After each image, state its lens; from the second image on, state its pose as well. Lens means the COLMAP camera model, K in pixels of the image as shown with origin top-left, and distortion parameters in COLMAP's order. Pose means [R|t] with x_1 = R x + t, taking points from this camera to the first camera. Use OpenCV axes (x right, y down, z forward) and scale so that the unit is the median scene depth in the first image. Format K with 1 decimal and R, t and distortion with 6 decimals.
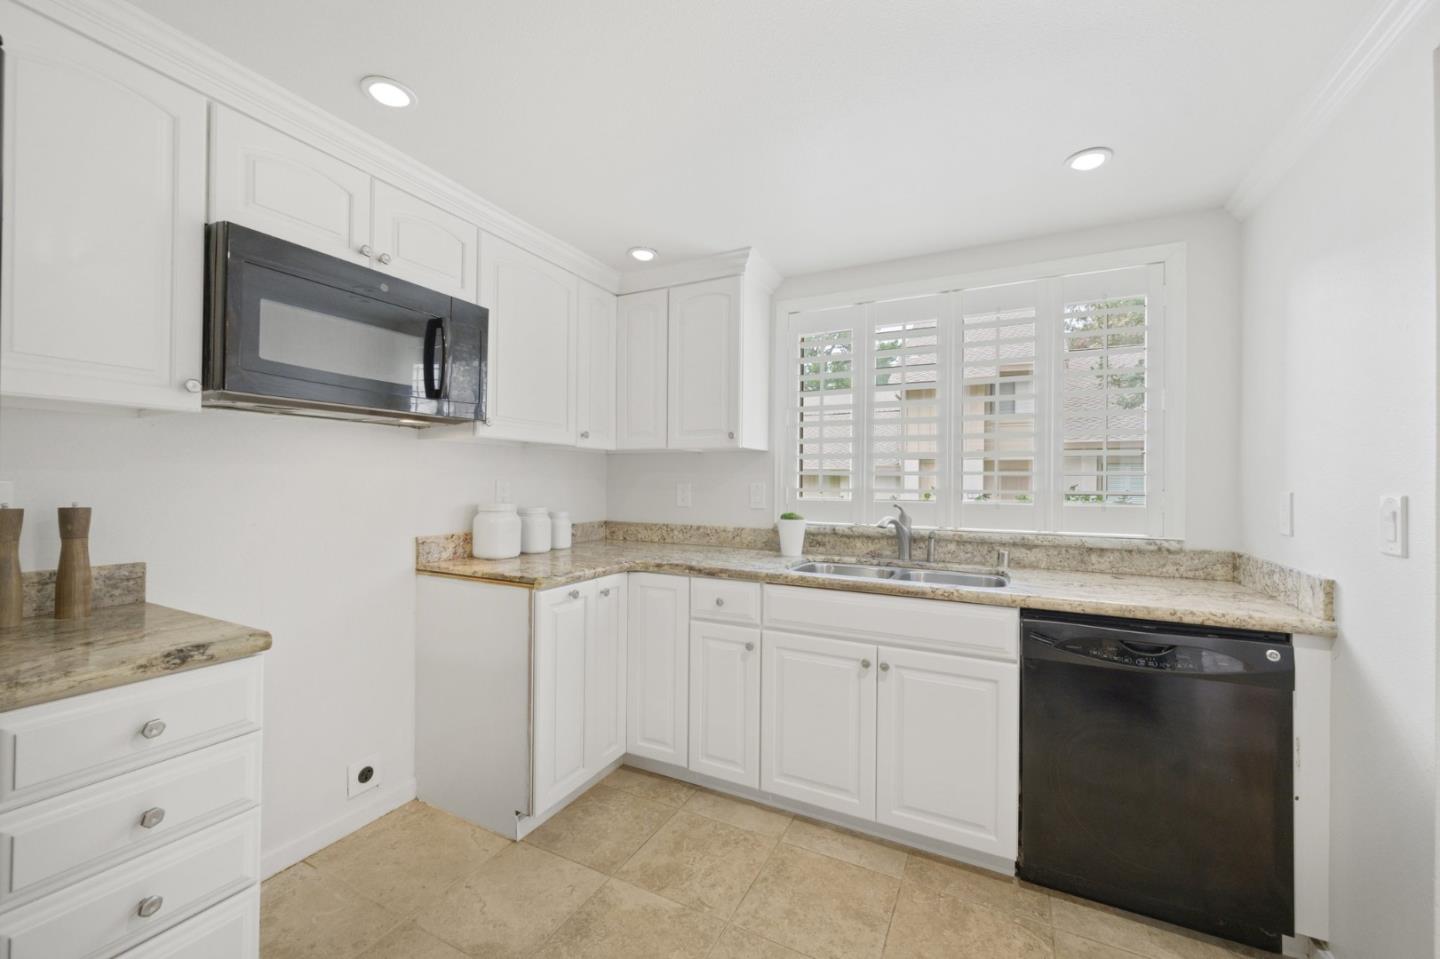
lens RADIAL K [[562.6, 0, 721.4], [0, 562.6, 478.2], [0, 0, 1]] dist [-0.000478, 0.000280]
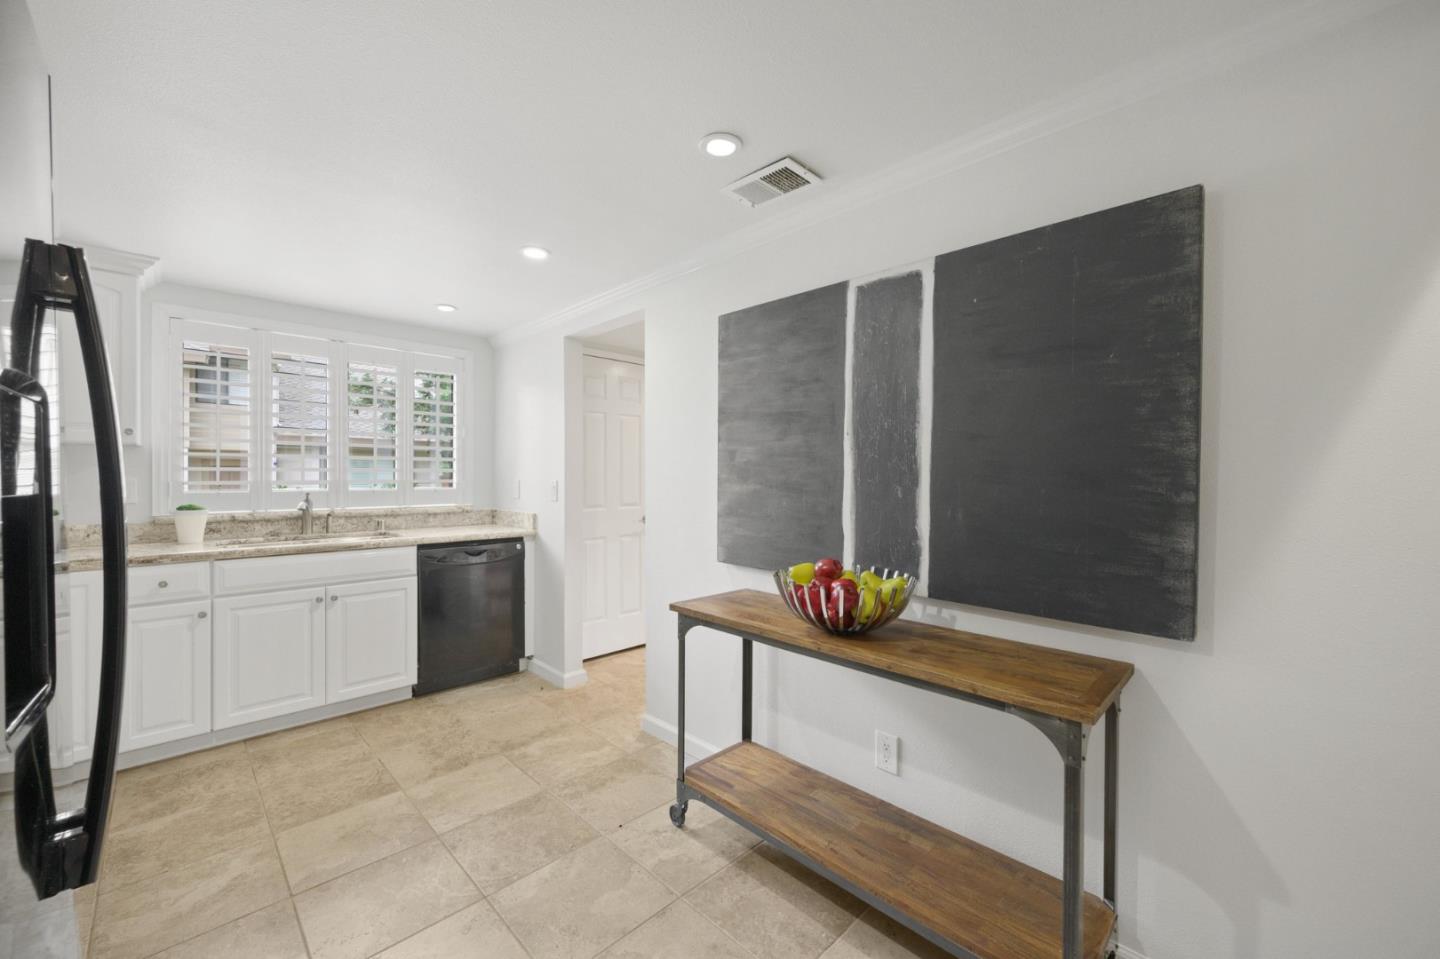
lens RADIAL K [[562.6, 0, 721.4], [0, 562.6, 478.2], [0, 0, 1]] dist [-0.000478, 0.000280]
pose [[0.316001, -0.009881, 0.948707, -0.808846], [-0.005618, 0.999909, 0.012286, -0.013384], [-0.948742, -0.009212, 0.315917, -0.463459]]
